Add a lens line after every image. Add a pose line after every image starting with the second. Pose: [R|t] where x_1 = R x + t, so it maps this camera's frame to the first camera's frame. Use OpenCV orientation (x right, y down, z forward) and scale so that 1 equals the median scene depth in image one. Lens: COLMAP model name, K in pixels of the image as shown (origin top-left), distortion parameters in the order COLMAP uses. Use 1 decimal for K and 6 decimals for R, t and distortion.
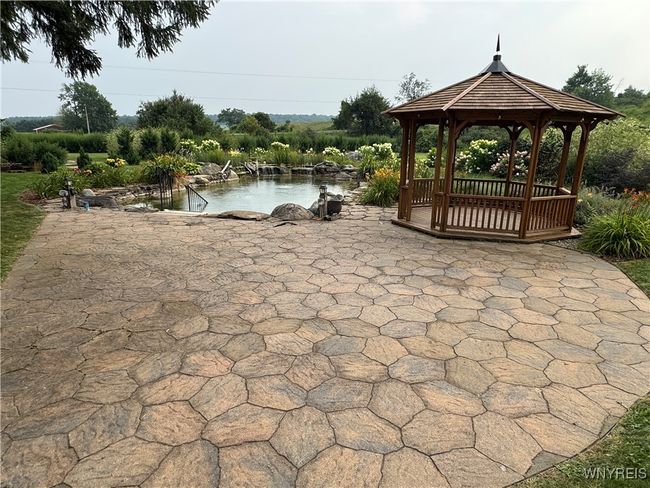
lens RADIAL K [[406.7, 0, 325.1], [0, 406.7, 245.3], [0, 0, 1]] dist [-0.006713, 0.000243]
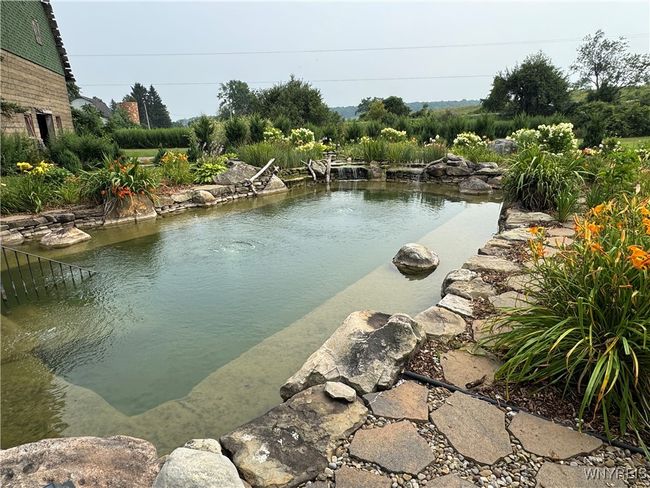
lens RADIAL K [[406.7, 0, 323.1], [0, 406.7, 244.4], [0, 0, 1]] dist [-0.006713, 0.000243]
pose [[0.939977, 0.060541, -0.335825, 0.026808], [-0.053705, 0.998118, 0.029614, -0.065593], [0.336986, -0.009800, 0.941459, 0.288389]]
